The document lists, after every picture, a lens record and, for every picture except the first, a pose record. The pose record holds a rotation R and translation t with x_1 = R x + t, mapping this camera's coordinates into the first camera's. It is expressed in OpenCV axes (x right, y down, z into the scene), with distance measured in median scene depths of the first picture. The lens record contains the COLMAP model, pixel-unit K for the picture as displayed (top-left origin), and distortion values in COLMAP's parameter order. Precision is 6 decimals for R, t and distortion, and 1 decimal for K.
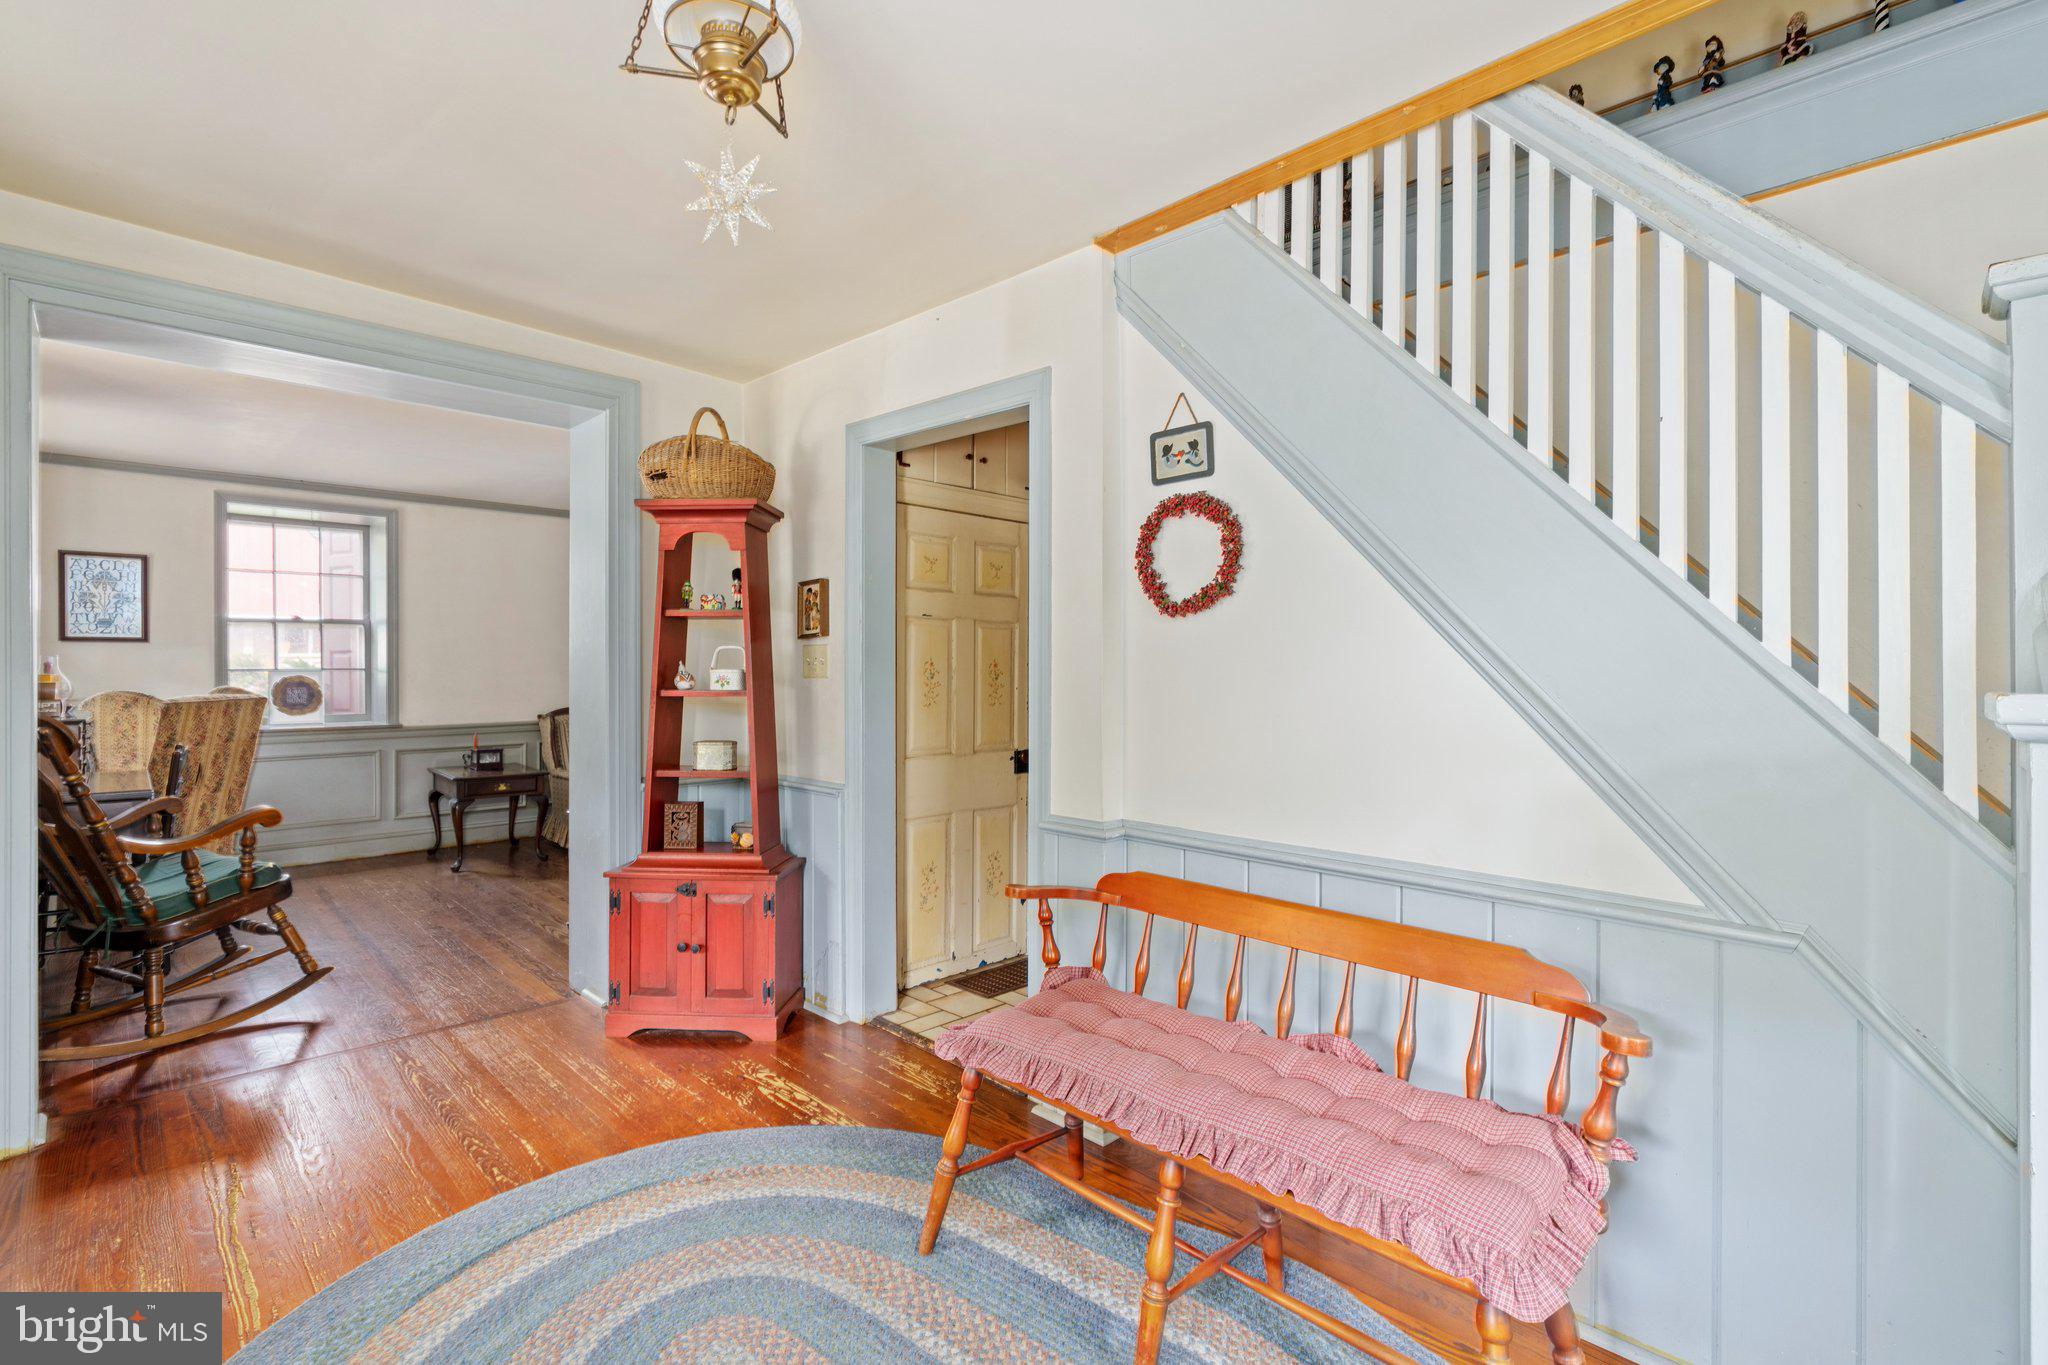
lens RADIAL K [[923.3, 0, 1032.5], [0, 923.3, 680.9], [0, 0, 1]] dist [-0.007998, 0.003728]
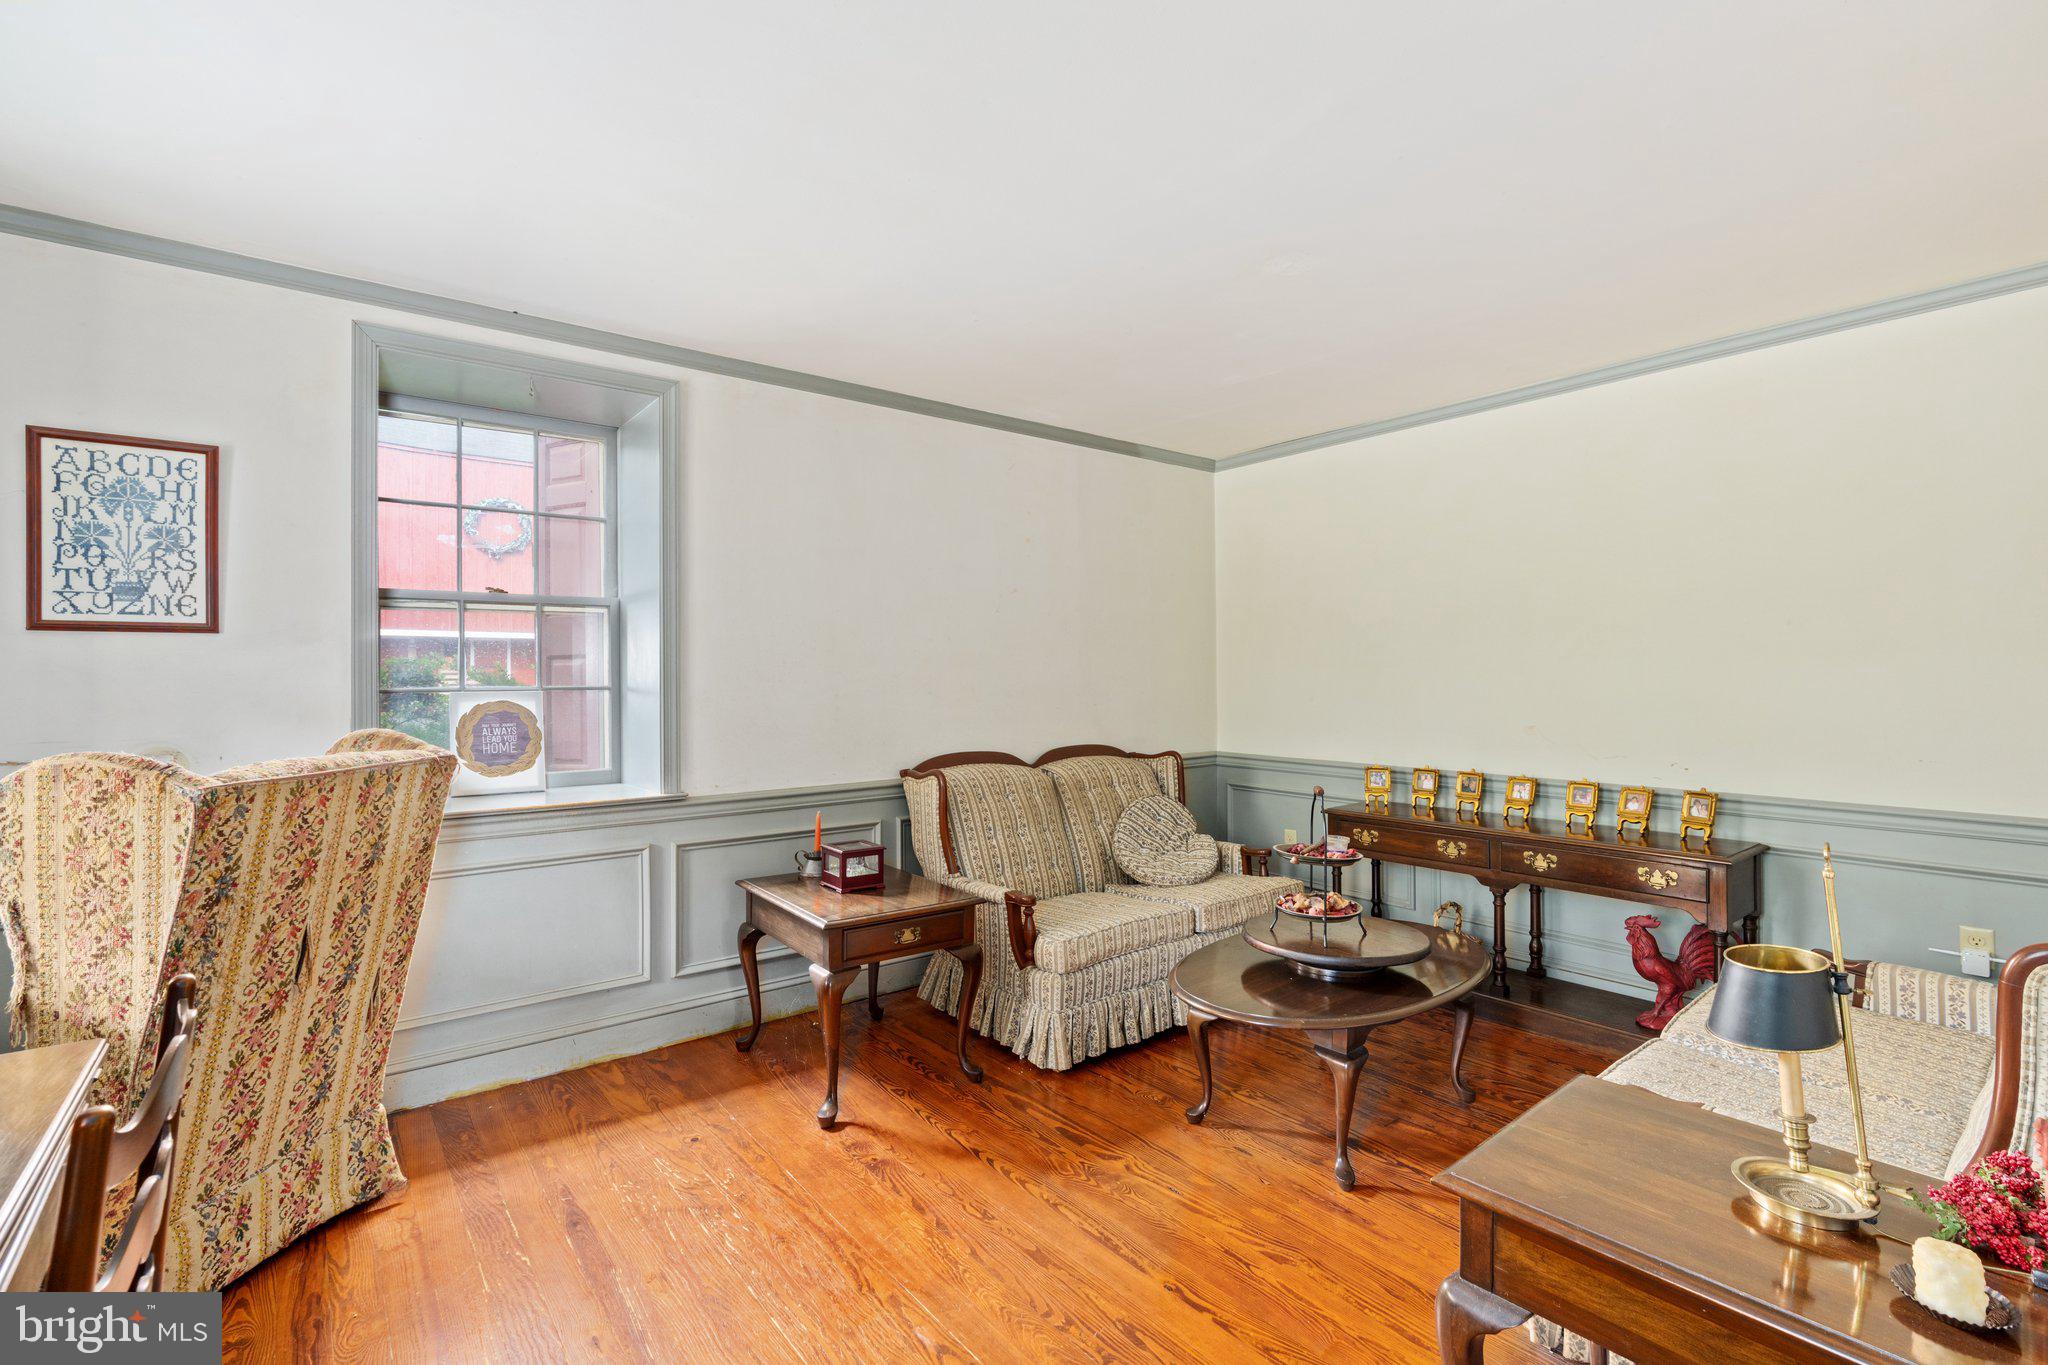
lens RADIAL K [[923.3, 0, 1026.8], [0, 923.3, 679.2], [0, 0, 1]] dist [-0.007998, 0.003728]
pose [[0.993037, -0.009394, -0.117431, -0.516540], [0.007435, 0.999826, -0.017102, -0.008319], [0.117571, 0.016109, 0.992934, 0.603889]]
